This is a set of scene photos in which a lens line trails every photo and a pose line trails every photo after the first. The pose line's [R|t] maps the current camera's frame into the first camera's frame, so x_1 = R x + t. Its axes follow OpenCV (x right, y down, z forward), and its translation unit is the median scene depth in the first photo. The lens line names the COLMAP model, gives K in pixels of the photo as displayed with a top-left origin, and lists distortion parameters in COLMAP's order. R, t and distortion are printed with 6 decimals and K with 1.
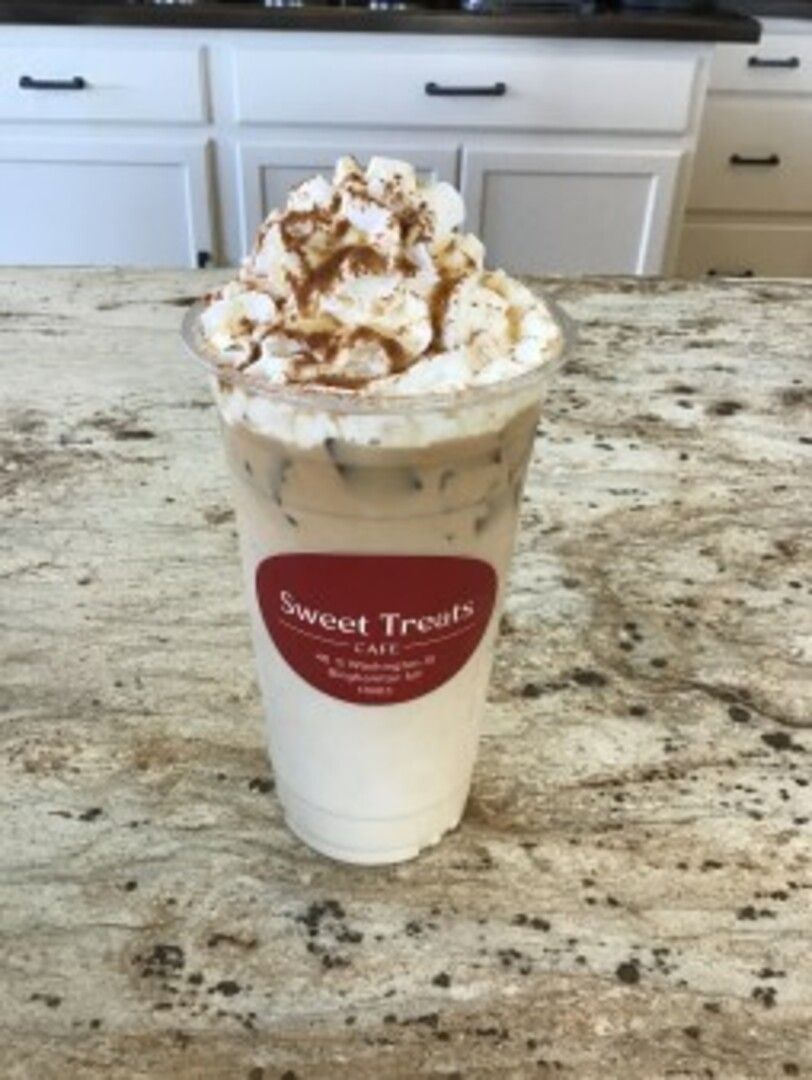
lens RADIAL K [[998.0, 0, 402.4], [0, 998.0, 534.1], [0, 0, 1]] dist [0.134729, -0.305021]
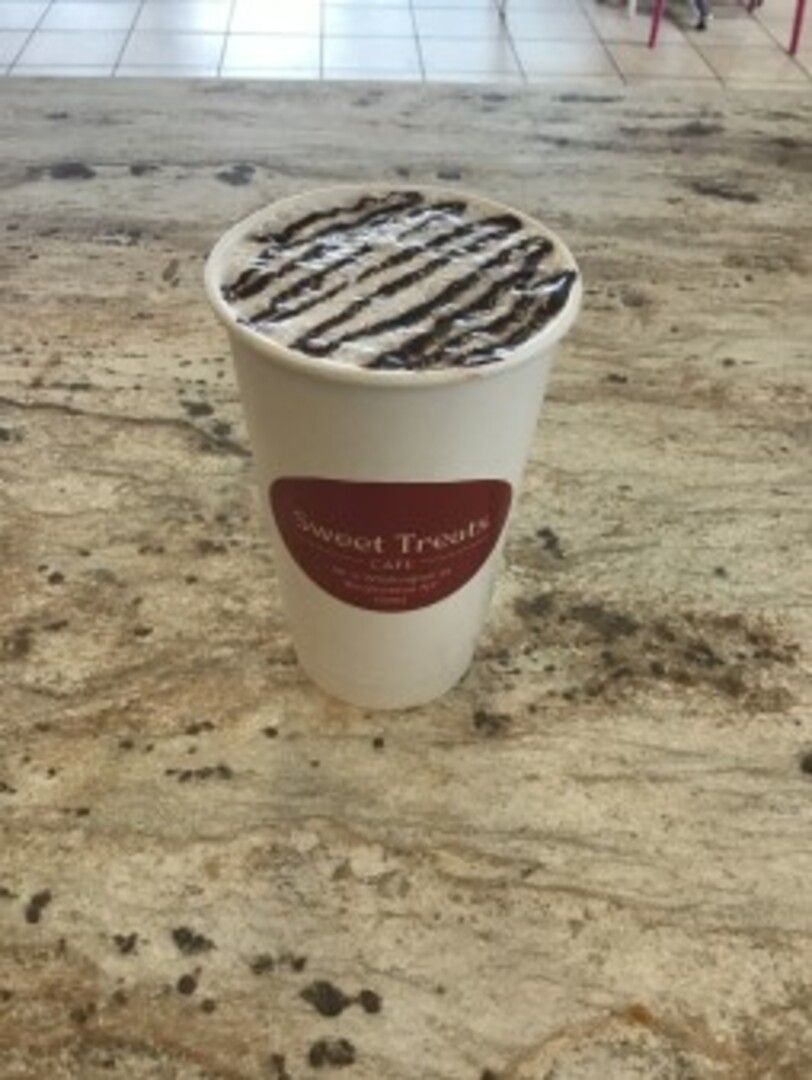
lens RADIAL K [[1001.1, 0, 402.4], [0, 1001.1, 543.6], [0, 0, 1]] dist [0.115296, -0.260554]
pose [[-0.997948, -0.018833, -0.061197, 0.188040], [-0.063883, 0.228431, 0.971462, -0.827900], [-0.004316, 0.973378, -0.229165, 1.292950]]
